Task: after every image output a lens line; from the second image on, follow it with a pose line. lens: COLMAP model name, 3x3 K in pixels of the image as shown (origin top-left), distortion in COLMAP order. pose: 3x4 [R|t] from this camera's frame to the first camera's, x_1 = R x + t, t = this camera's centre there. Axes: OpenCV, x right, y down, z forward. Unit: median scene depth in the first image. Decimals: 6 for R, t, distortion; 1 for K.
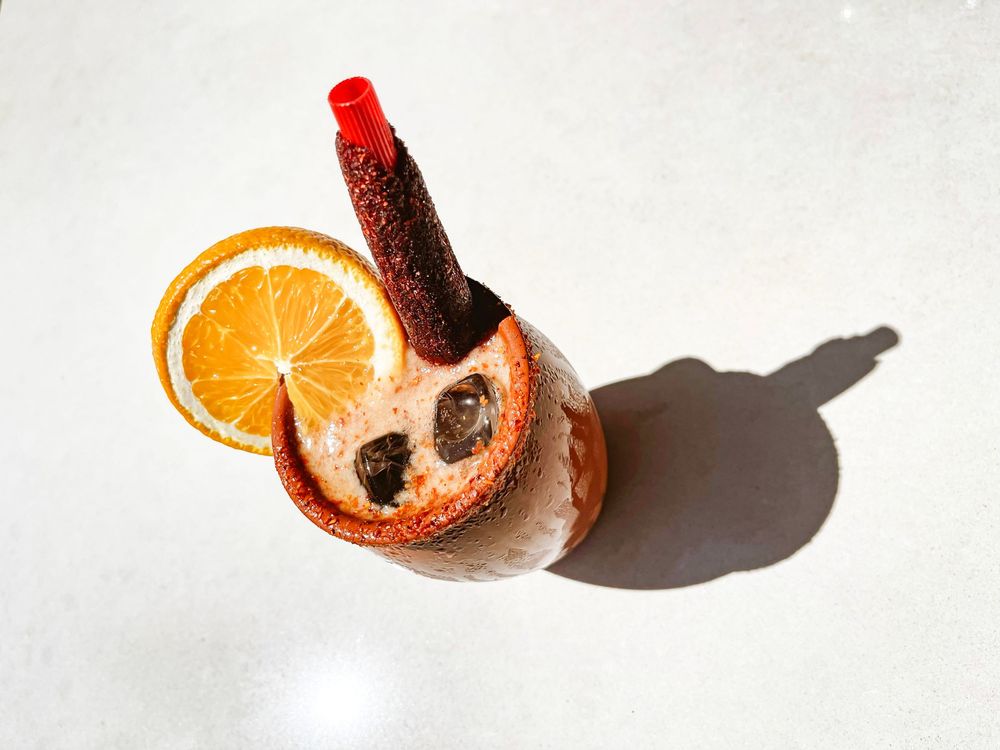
lens RADIAL K [[822.2, 0, 500.0], [0, 822.2, 375.0], [0, 0, 1]] dist [-0.033355, -0.001383]
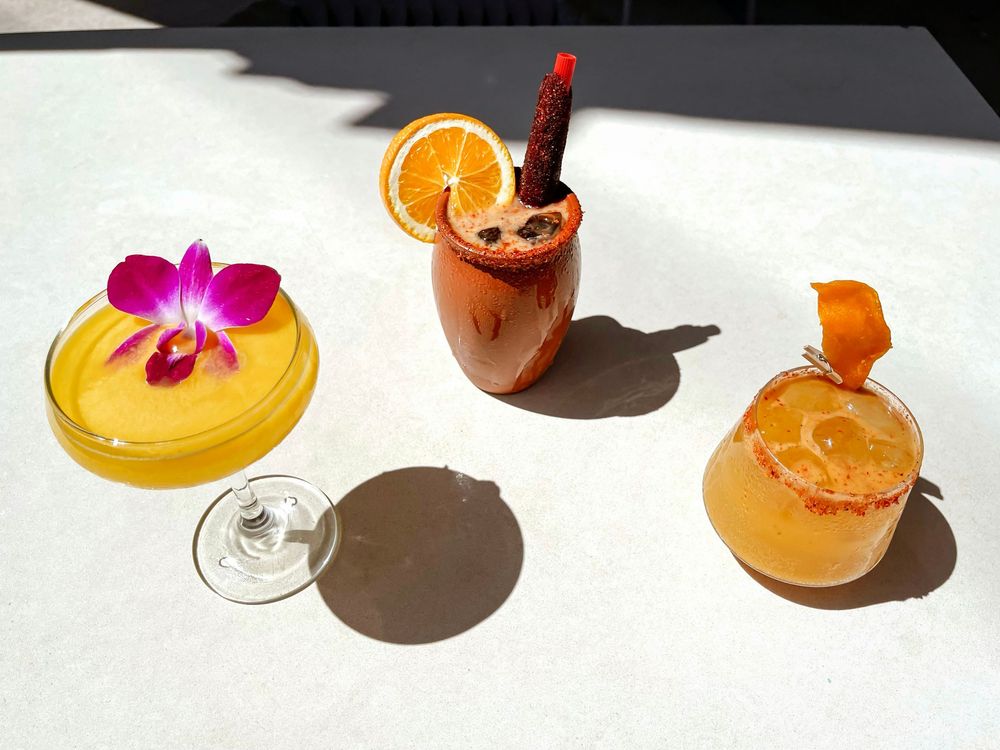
lens RADIAL K [[822.2, 0, 500.0], [0, 822.2, 375.0], [0, 0, 1]] dist [-0.033355, -0.001383]
pose [[0.919225, 0.340355, 0.197948, -0.383224], [-0.255413, 0.898075, -0.358087, 1.046161], [-0.299649, 0.278604, 0.912464, -0.656496]]
